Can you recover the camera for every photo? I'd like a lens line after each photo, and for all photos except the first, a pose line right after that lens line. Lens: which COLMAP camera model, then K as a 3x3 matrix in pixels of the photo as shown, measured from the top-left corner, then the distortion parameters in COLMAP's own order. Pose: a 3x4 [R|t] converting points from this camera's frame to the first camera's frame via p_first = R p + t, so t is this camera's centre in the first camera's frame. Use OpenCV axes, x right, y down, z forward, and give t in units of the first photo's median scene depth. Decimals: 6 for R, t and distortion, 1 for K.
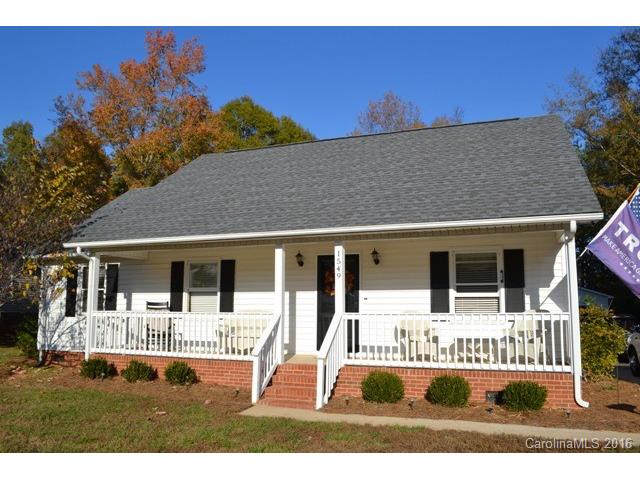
lens RADIAL K [[512.2, 0, 320.0], [0, 512.2, 240.0], [0, 0, 1]] dist [-0.072089, -0.002705]
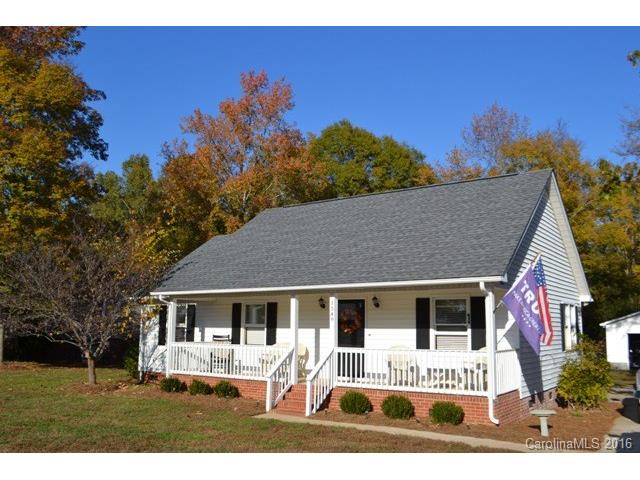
lens RADIAL K [[569.8, 0, 320.0], [0, 569.8, 240.0], [0, 0, 1]] dist [-0.084197, -0.003000]
pose [[0.970668, -0.031257, -0.238382, 0.279274], [0.024749, 0.999236, -0.030245, -0.071066], [0.239145, 0.023458, 0.970700, -0.346402]]
